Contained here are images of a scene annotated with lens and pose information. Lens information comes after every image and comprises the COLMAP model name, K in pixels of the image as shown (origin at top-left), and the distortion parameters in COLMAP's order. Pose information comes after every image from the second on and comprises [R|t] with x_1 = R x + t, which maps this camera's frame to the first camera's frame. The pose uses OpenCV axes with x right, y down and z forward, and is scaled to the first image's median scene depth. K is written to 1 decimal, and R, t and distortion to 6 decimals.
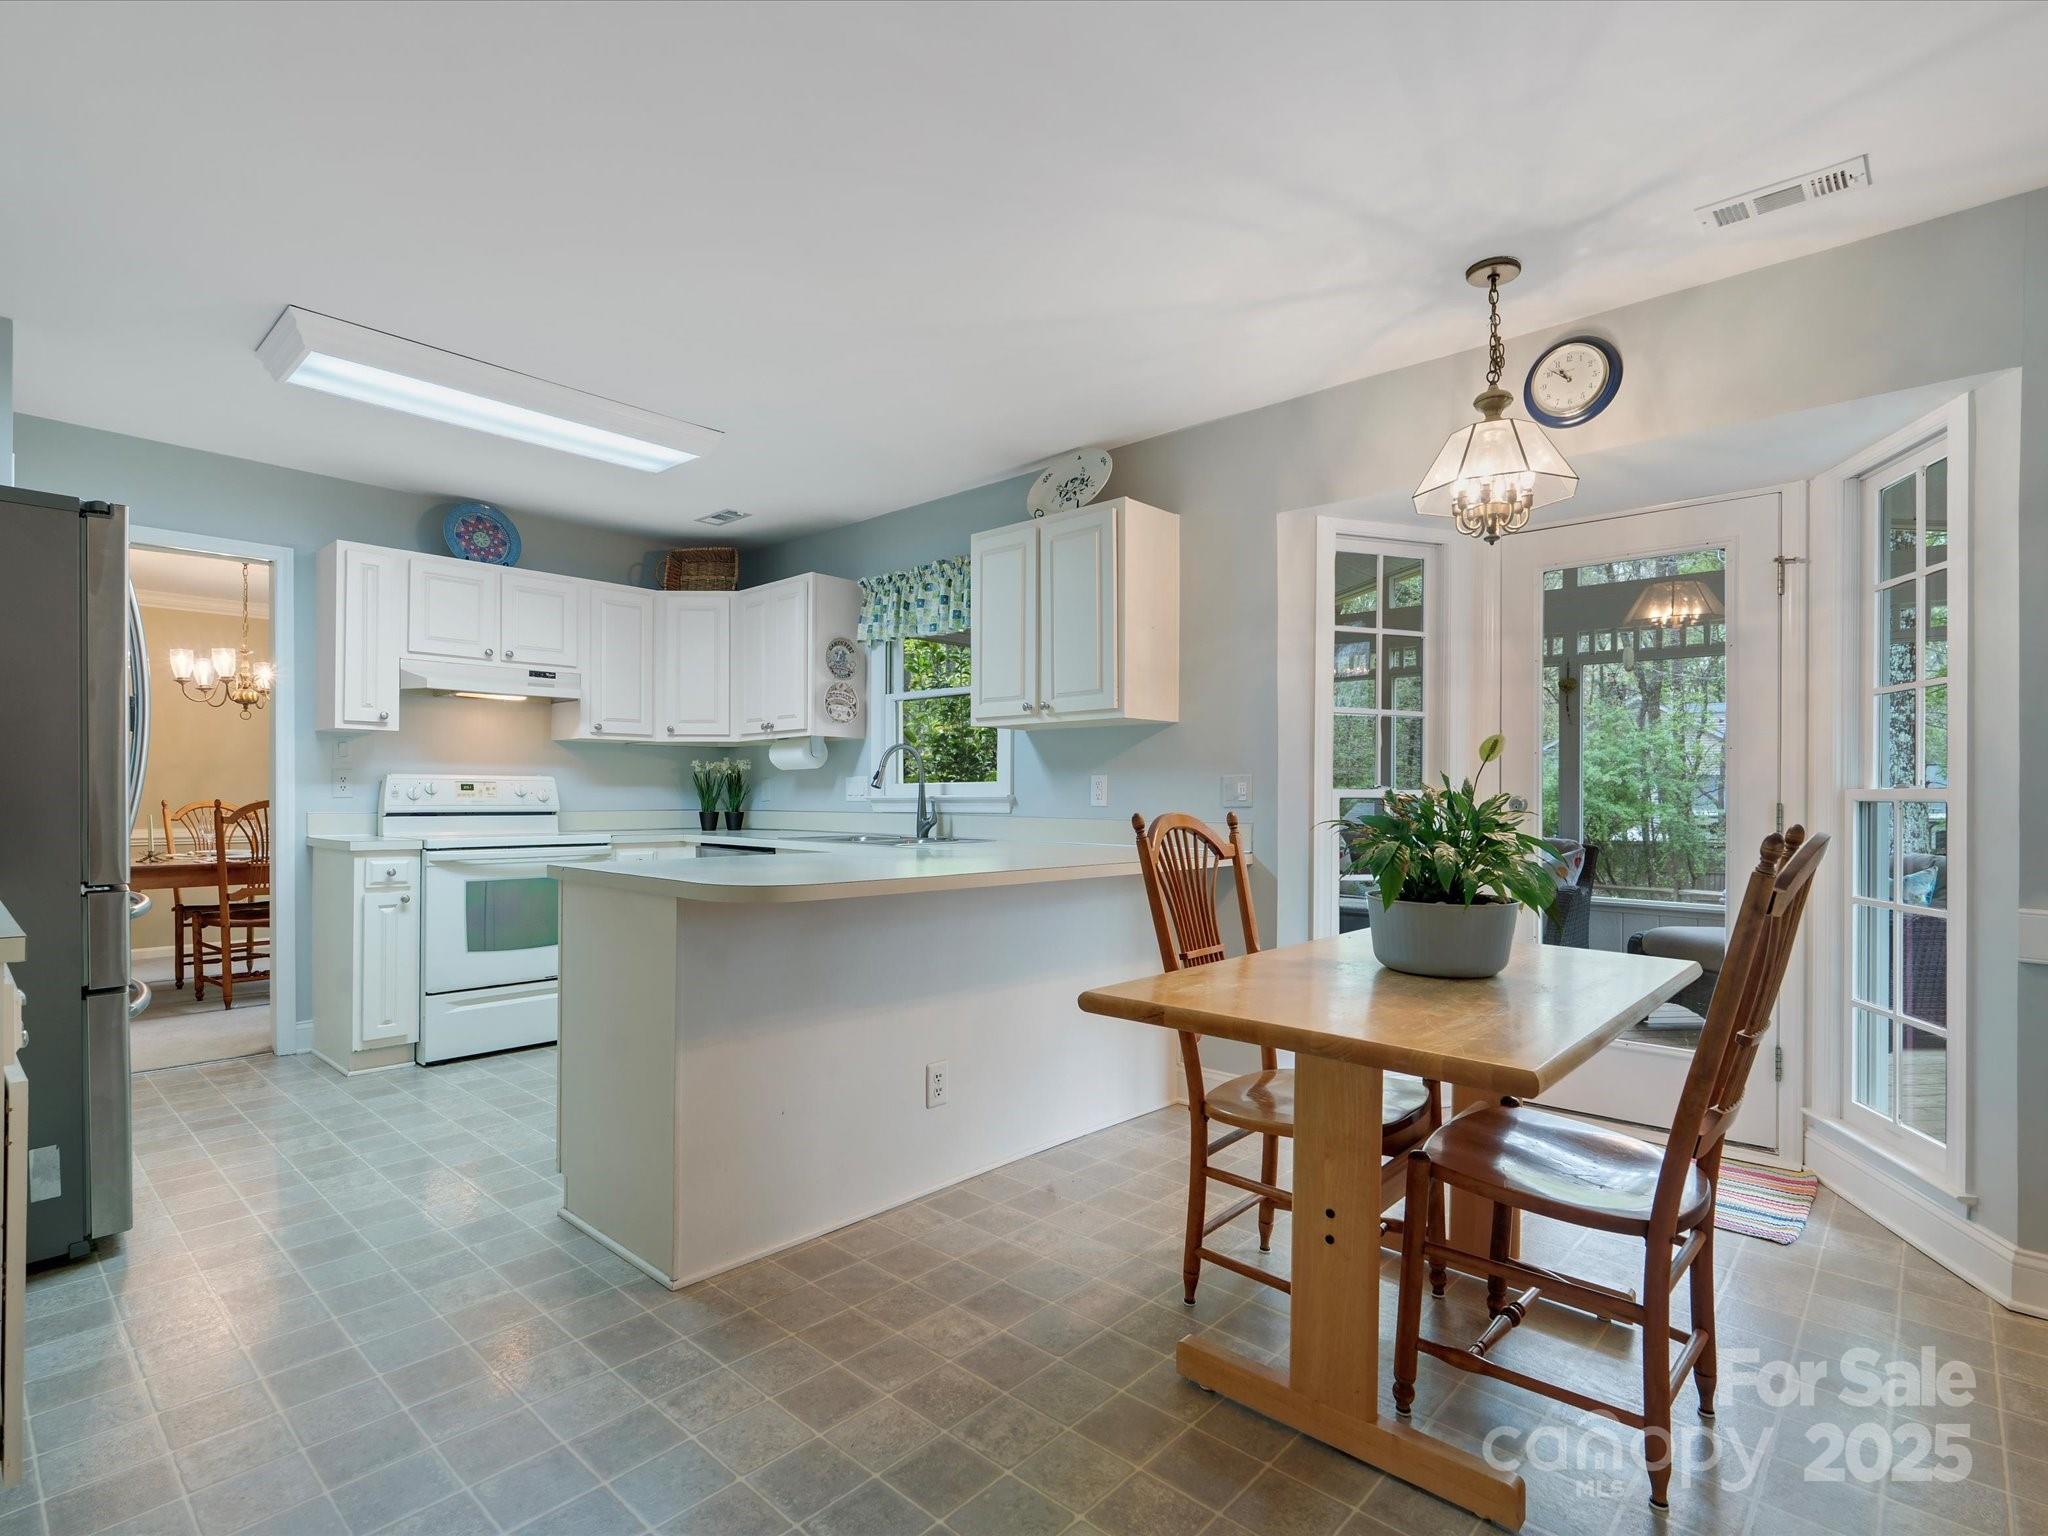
lens RADIAL K [[1011.4, 0, 1035.1], [0, 1011.4, 789.0], [0, 0, 1]] dist [-0.003242, 0.000268]
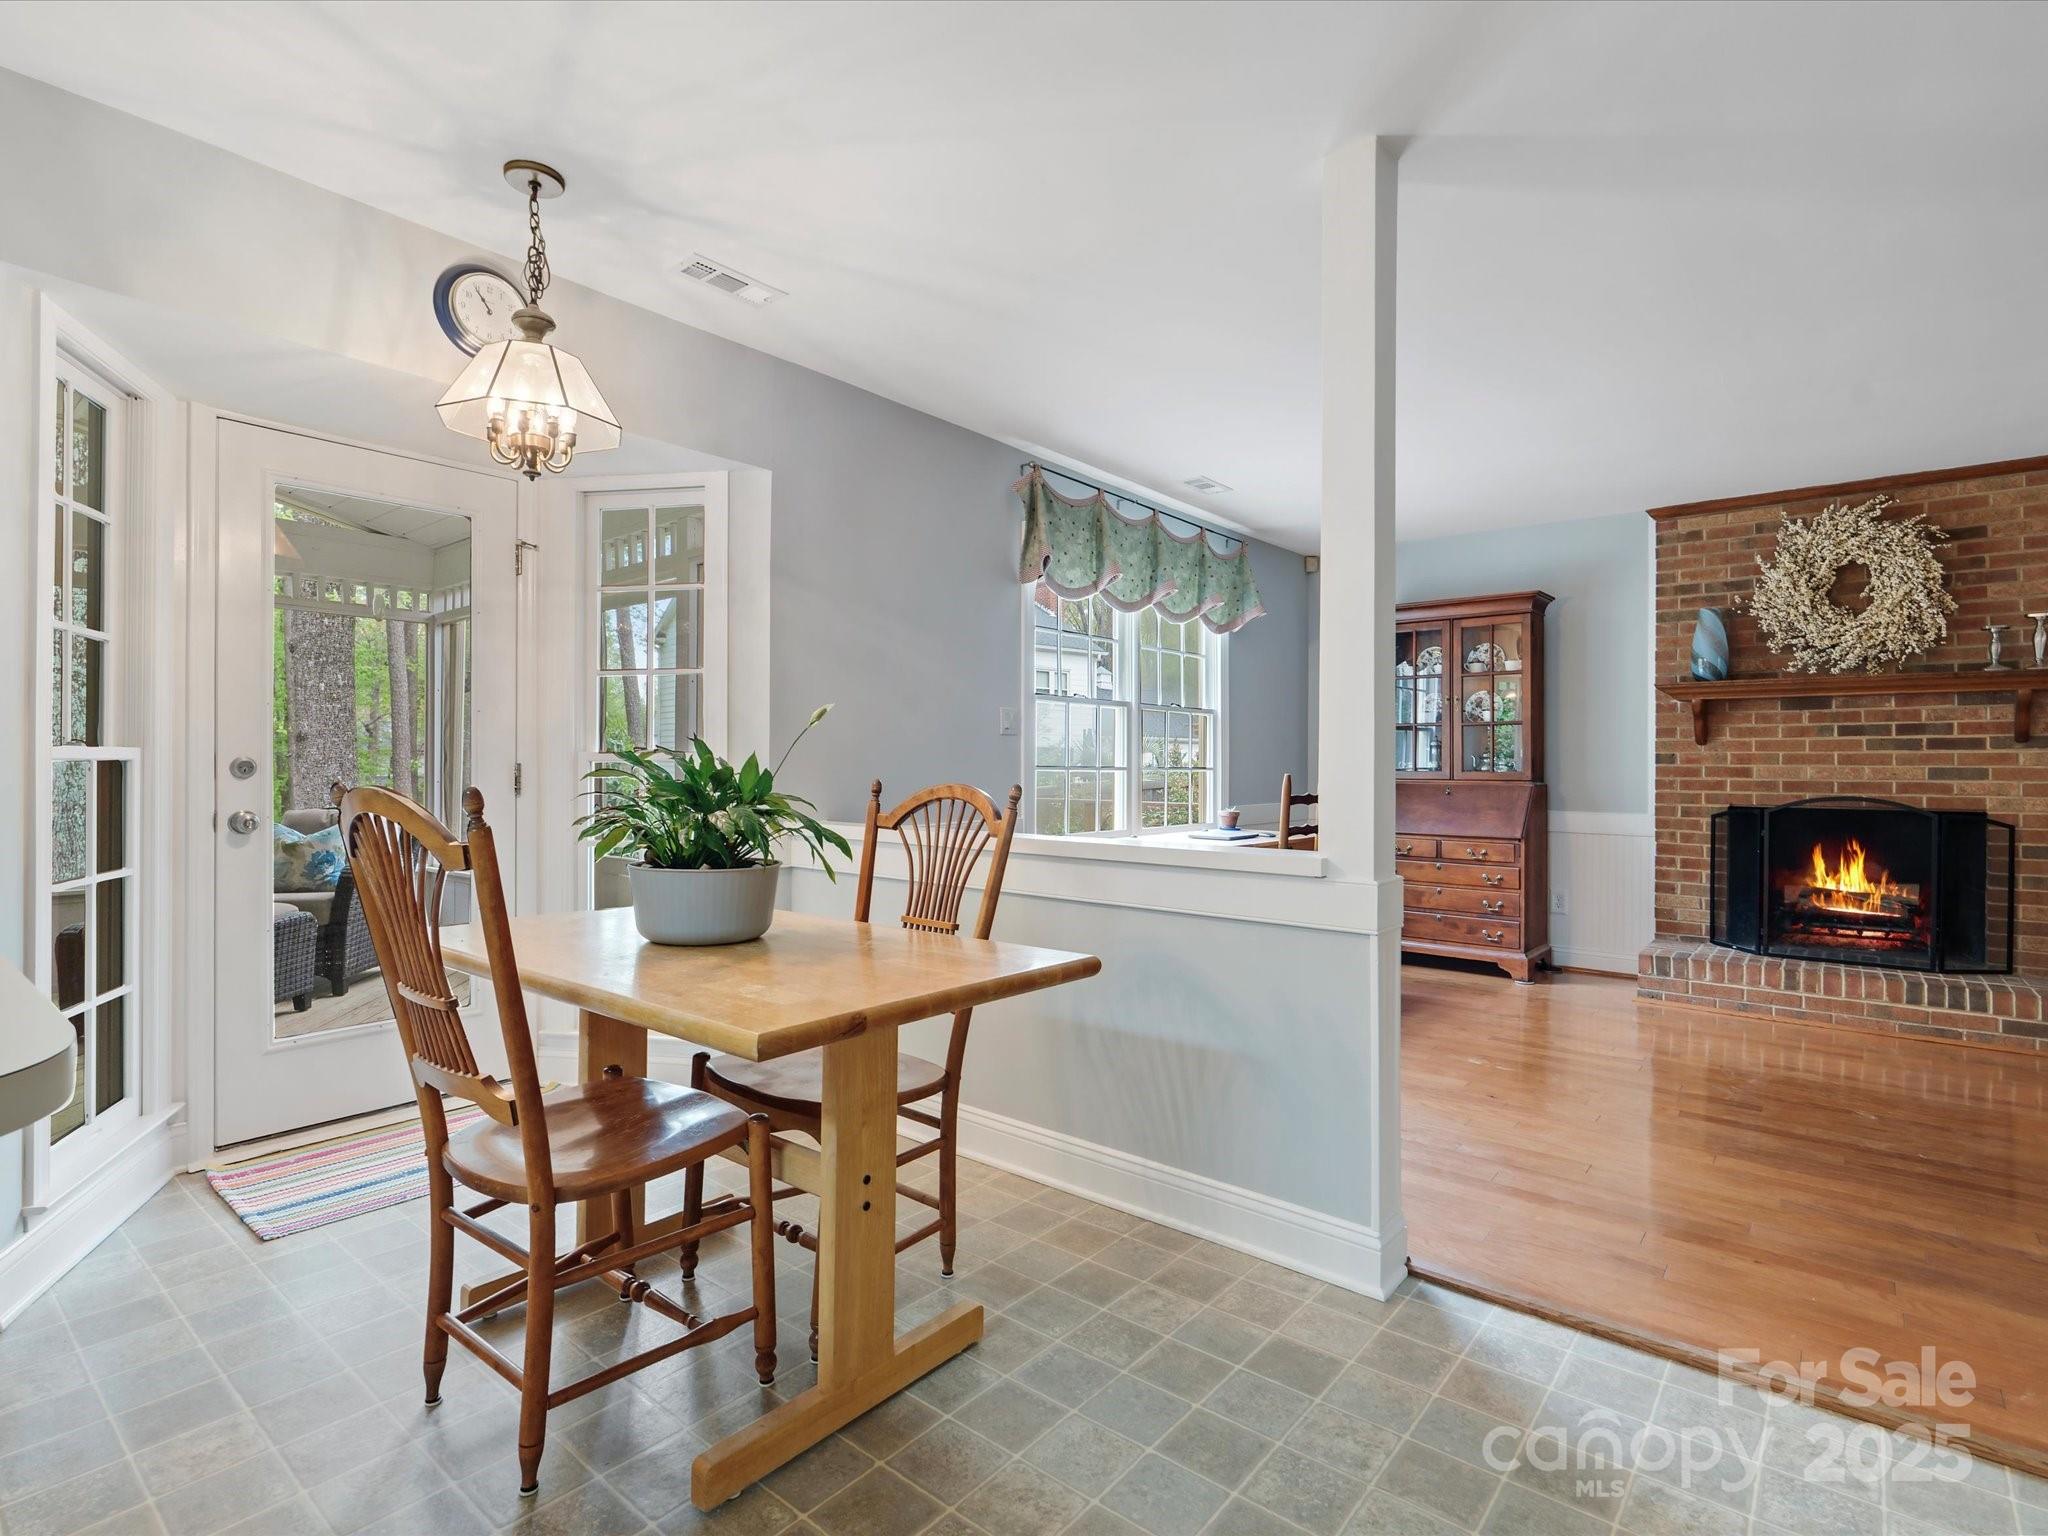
lens RADIAL K [[1011.4, 0, 1031.2], [0, 1011.4, 760.7], [0, 0, 1]] dist [-0.003242, 0.000268]
pose [[-0.042069, -0.000520, 0.999115, -0.263269], [-0.011790, 0.999930, 0.000024, 0.002186], [-0.999045, -0.011779, -0.042072, 0.328507]]
